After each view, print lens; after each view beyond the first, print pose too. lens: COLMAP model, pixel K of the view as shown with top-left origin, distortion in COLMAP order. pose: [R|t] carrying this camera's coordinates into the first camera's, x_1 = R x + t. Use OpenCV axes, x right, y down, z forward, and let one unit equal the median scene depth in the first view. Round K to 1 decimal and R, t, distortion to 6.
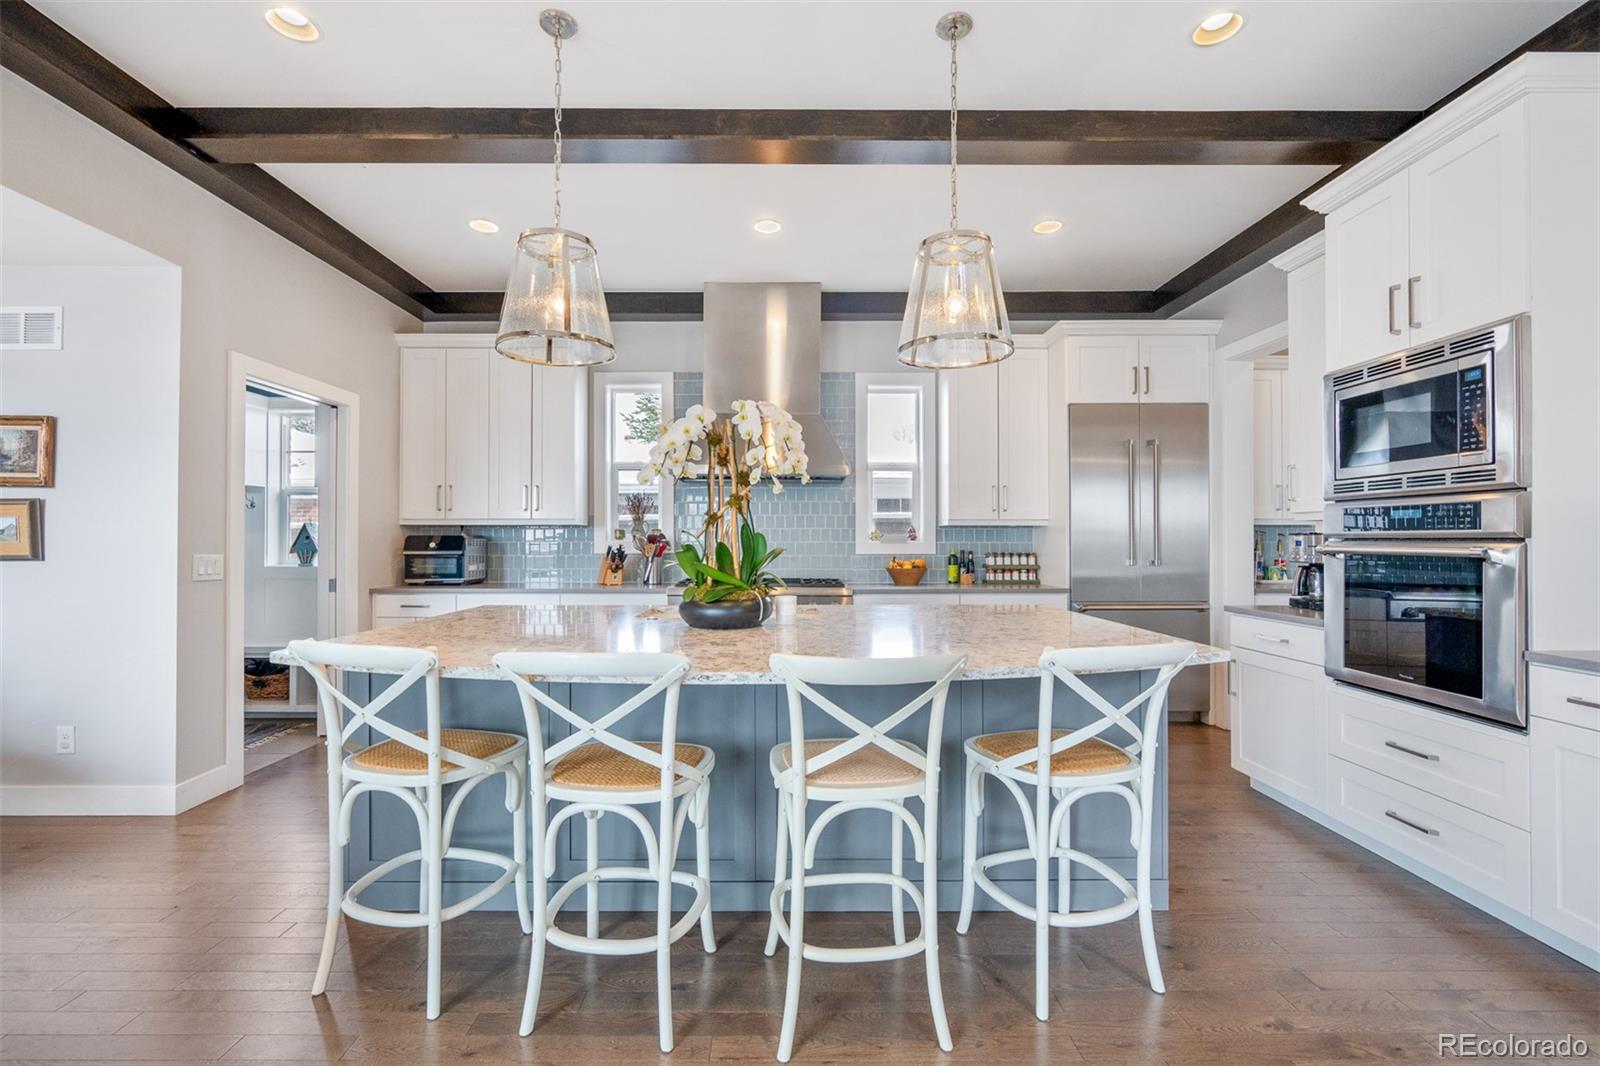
lens RADIAL K [[671.9, 0, 788.7], [0, 671.9, 536.8], [0, 0, 1]] dist [-0.002959, -0.000746]
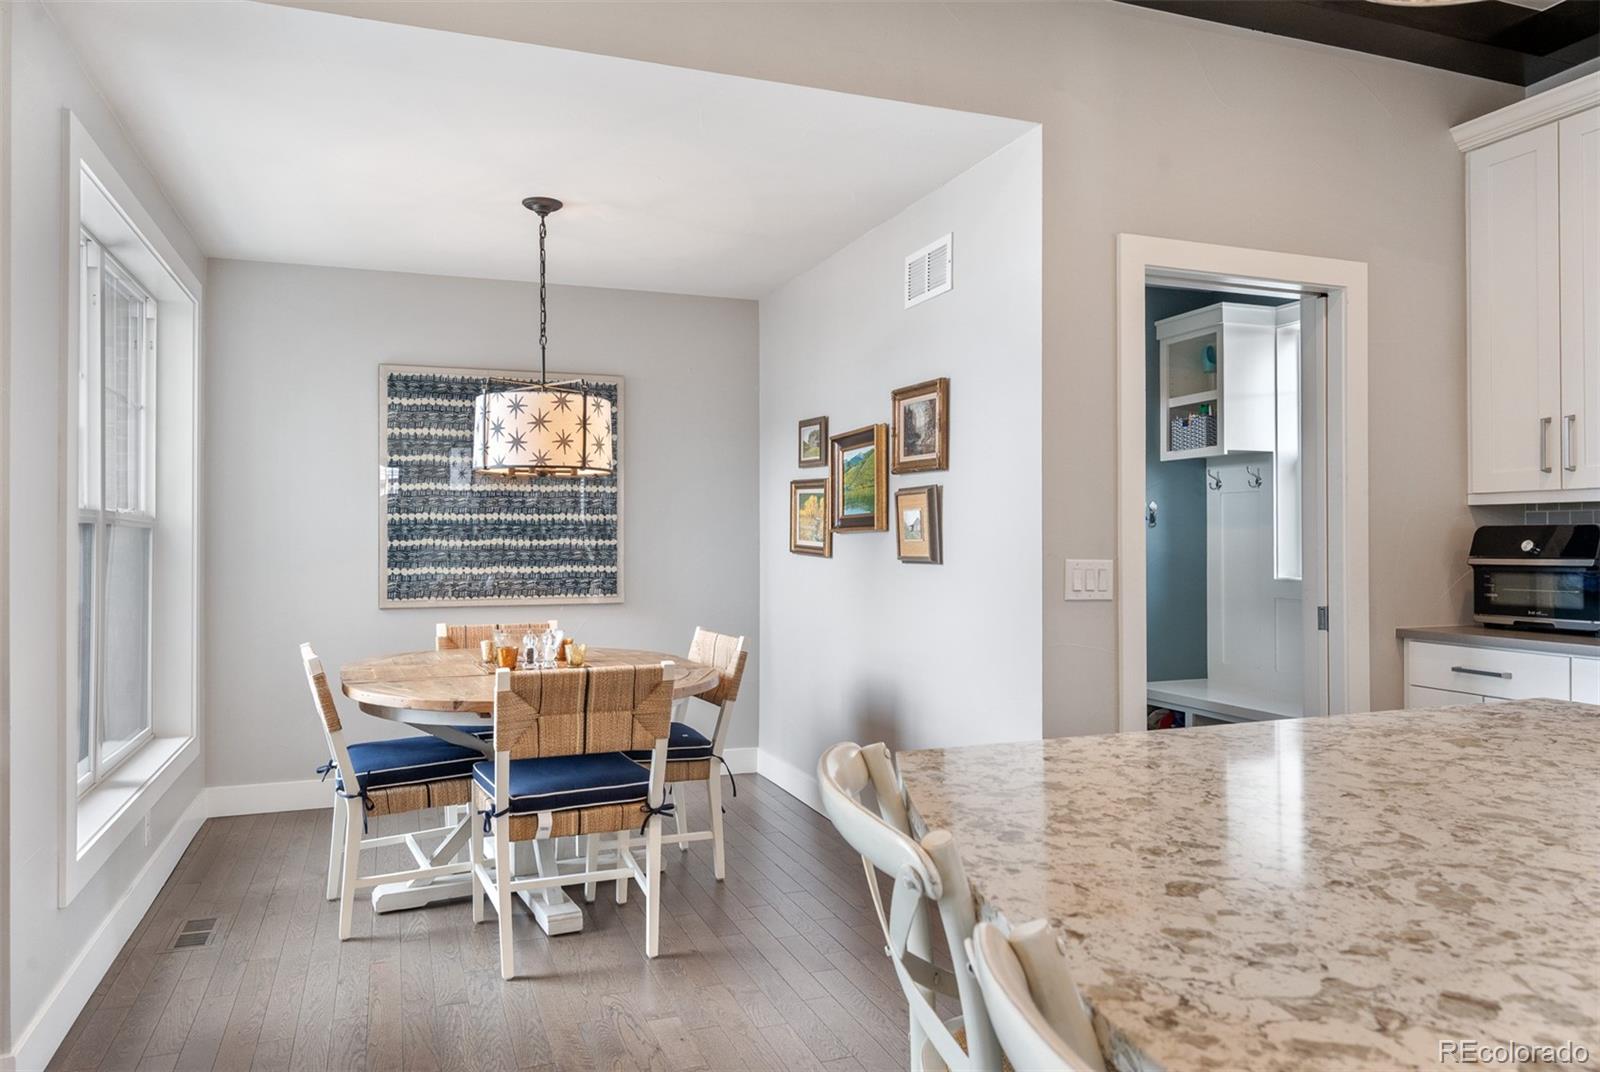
lens RADIAL K [[1064.0, 0, 802.6], [0, 1064.0, 524.7], [0, 0, 1]] dist [0.006472, 0.001172]
pose [[0.343458, -0.015088, -0.939047, -0.004214], [0.008656, 0.999879, -0.012899, 0.004289], [0.939128, -0.003698, 0.343548, 0.412877]]
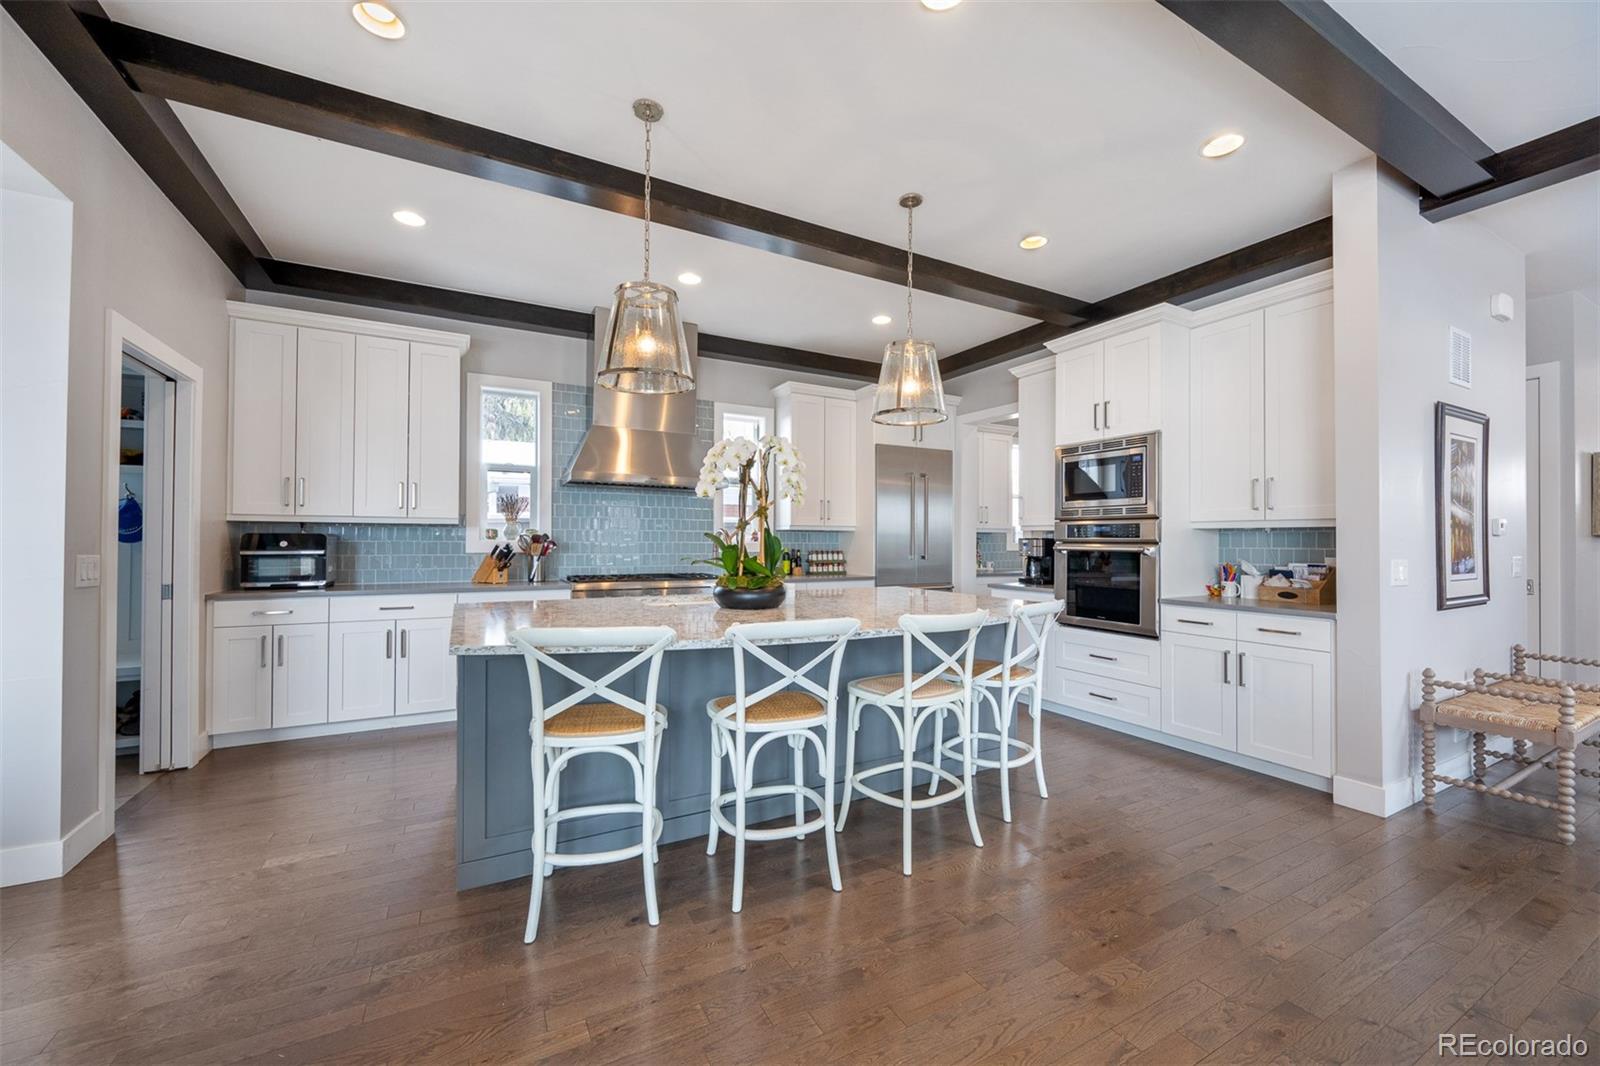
lens RADIAL K [[625.2, 0, 791.0], [0, 625.2, 535.3], [0, 0, 1]] dist [-0.003417, 0.000449]
pose [[0.880722, 0.009063, 0.473547, -0.509351], [-0.007686, 0.999959, -0.004843, -0.000856], [-0.473571, 0.000626, 0.880755, -0.084885]]
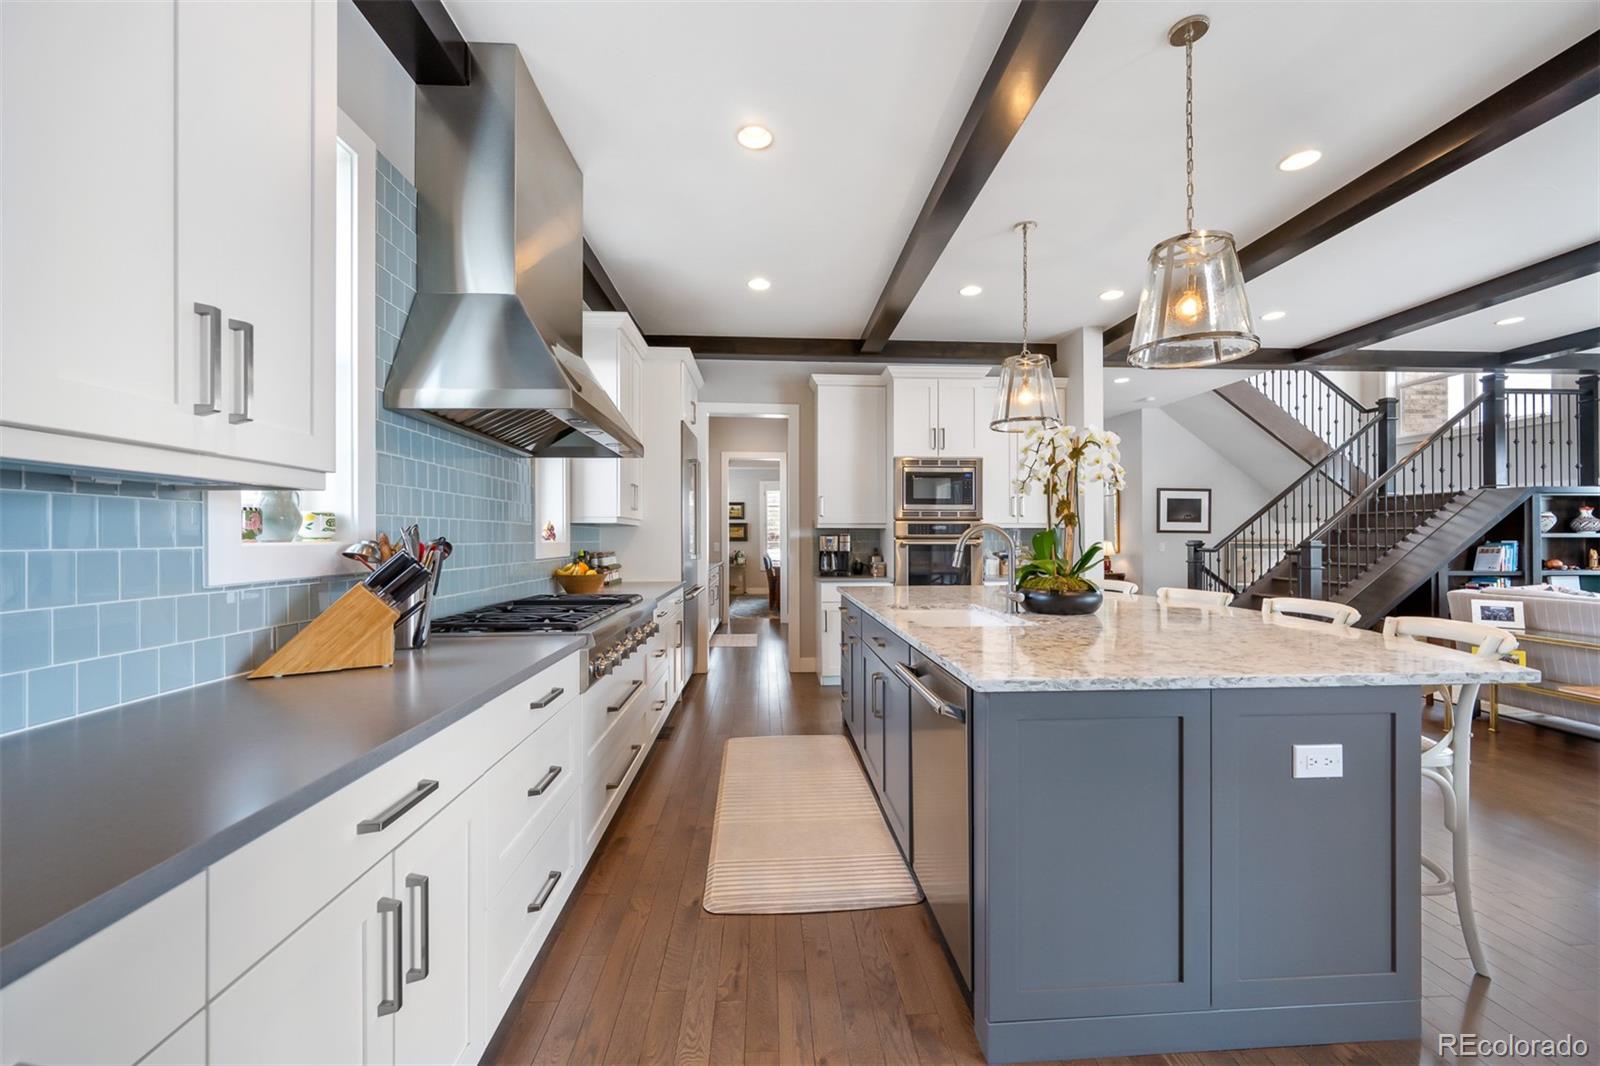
lens RADIAL K [[625.2, 0, 796.7], [0, 625.2, 536.2], [0, 0, 1]] dist [-0.003417, 0.000449]
pose [[-0.056610, 0.002017, 0.998394, -0.980688], [-0.002673, 0.999994, -0.002172, 0.002268], [-0.998393, -0.002791, -0.056605, 1.288294]]
